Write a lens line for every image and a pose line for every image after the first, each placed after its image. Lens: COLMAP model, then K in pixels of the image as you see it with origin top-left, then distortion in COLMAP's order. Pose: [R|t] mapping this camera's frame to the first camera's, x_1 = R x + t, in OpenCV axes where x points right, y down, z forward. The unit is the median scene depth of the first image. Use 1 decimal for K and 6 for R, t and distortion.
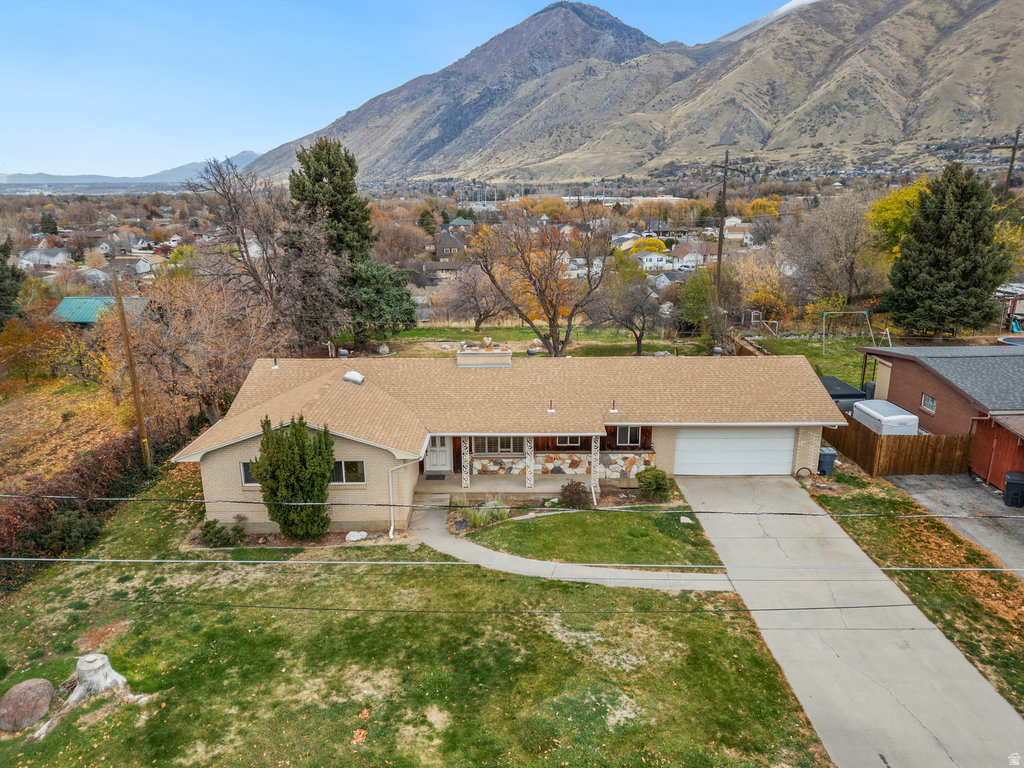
lens RADIAL K [[710.3, 0, 512.0], [0, 710.3, 384.0], [0, 0, 1]] dist [0.071024, -0.054409]
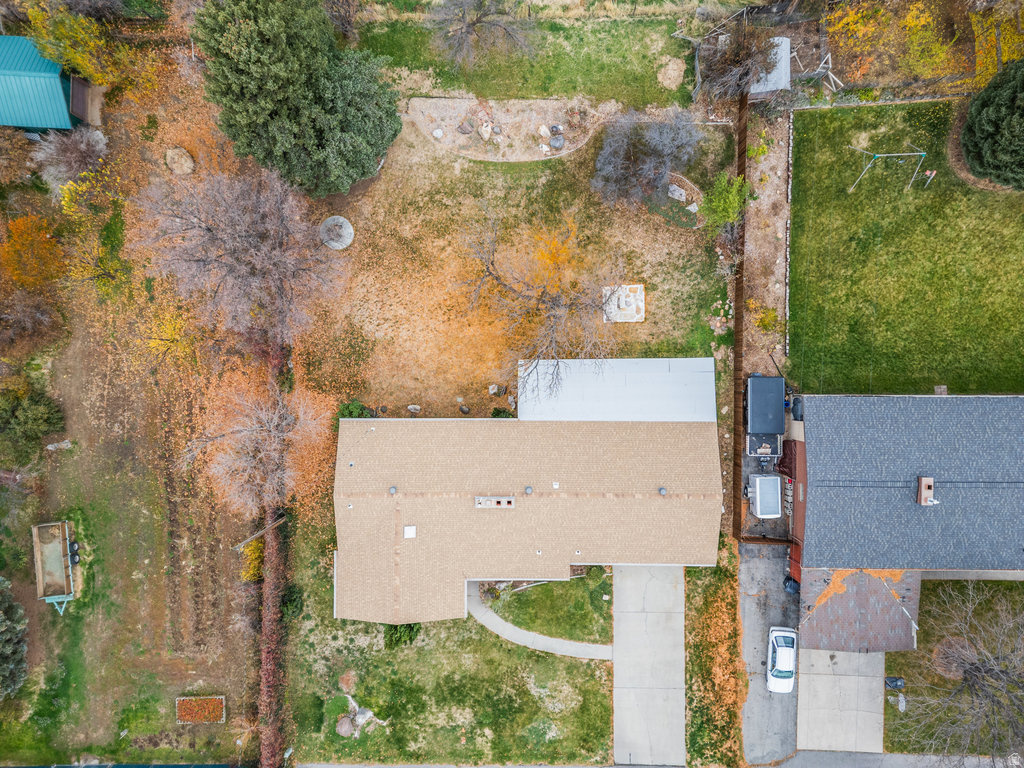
lens RADIAL K [[710.3, 0, 512.0], [0, 710.3, 384.0], [0, 0, 1]] dist [0.071024, -0.054409]
pose [[0.999995, 0.002243, 0.002255, -0.010696], [-0.002763, 0.261472, 0.965207, -1.670547], [0.001575, -0.965208, 0.261477, 0.978984]]
